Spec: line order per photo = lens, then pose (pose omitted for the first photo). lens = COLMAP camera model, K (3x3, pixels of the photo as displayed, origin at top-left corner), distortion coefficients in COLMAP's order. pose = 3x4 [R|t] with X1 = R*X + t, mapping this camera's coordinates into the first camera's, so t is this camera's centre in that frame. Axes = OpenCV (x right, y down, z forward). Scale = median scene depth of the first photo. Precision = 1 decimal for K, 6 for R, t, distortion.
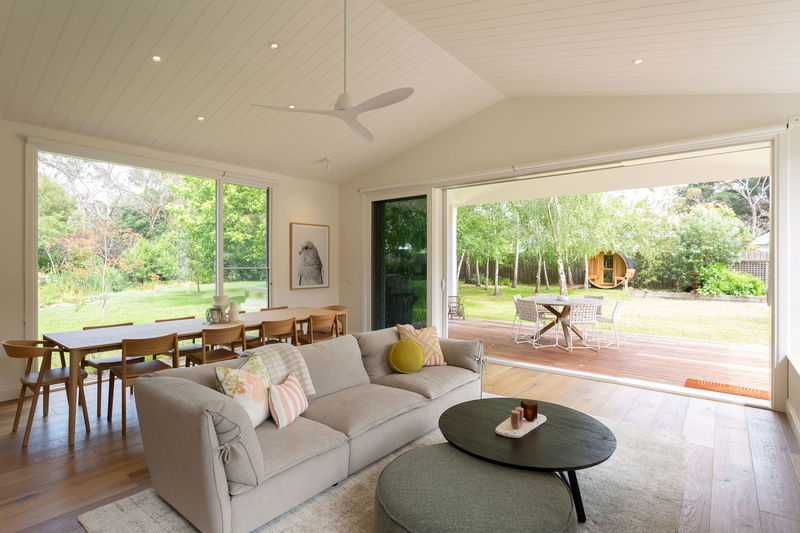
lens RADIAL K [[403.7, 0, 400.0], [0, 403.7, 266.5], [0, 0, 1]] dist [-0.002331, 0.001425]
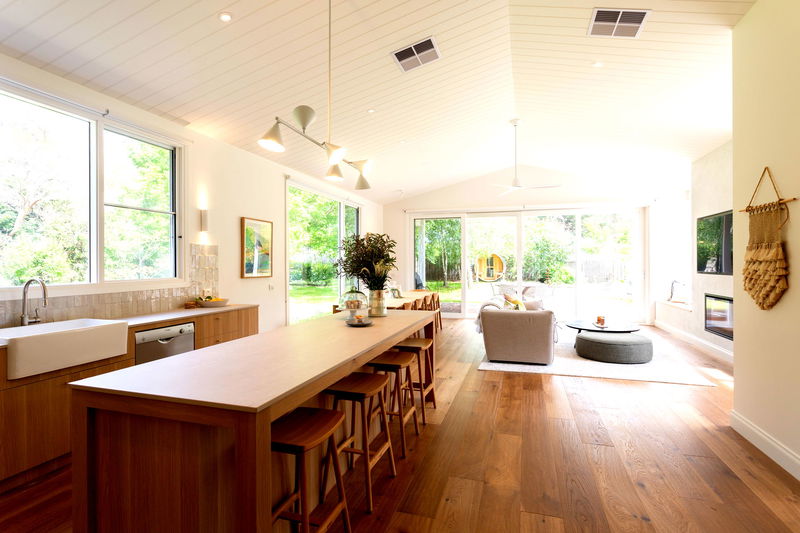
lens RADIAL K [[403.7, 0, 400.0], [0, 403.7, 266.5], [0, 0, 1]] dist [-0.002331, 0.001425]
pose [[0.924439, -0.007144, 0.381262, -0.661227], [0.008836, 0.999957, -0.002688, 0.011641], [-0.381226, 0.005853, 0.924463, -0.311768]]
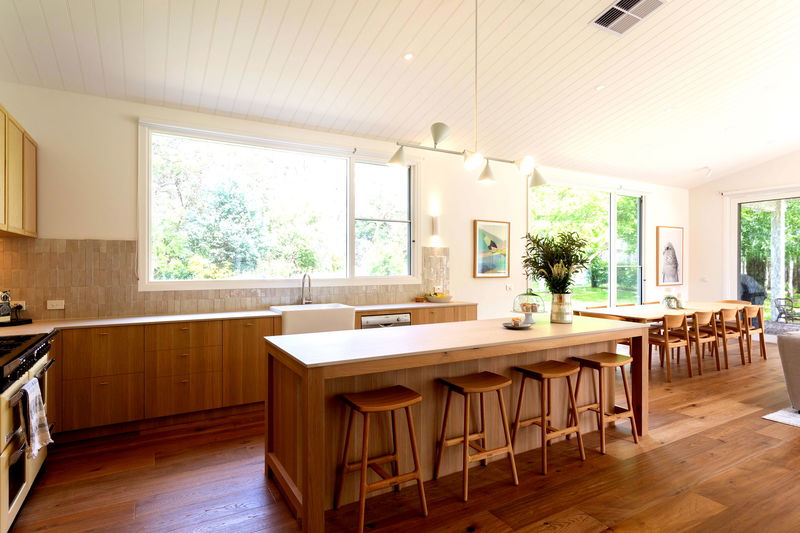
lens RADIAL K [[442.5, 0, 400.0], [0, 442.5, 266.5], [0, 0, 1]] dist [0.006624, 0.001710]
pose [[0.940492, 0.002215, -0.339807, -0.493095], [-0.004099, 0.999980, -0.004828, 0.011551], [0.339790, 0.005933, 0.940483, -0.370974]]
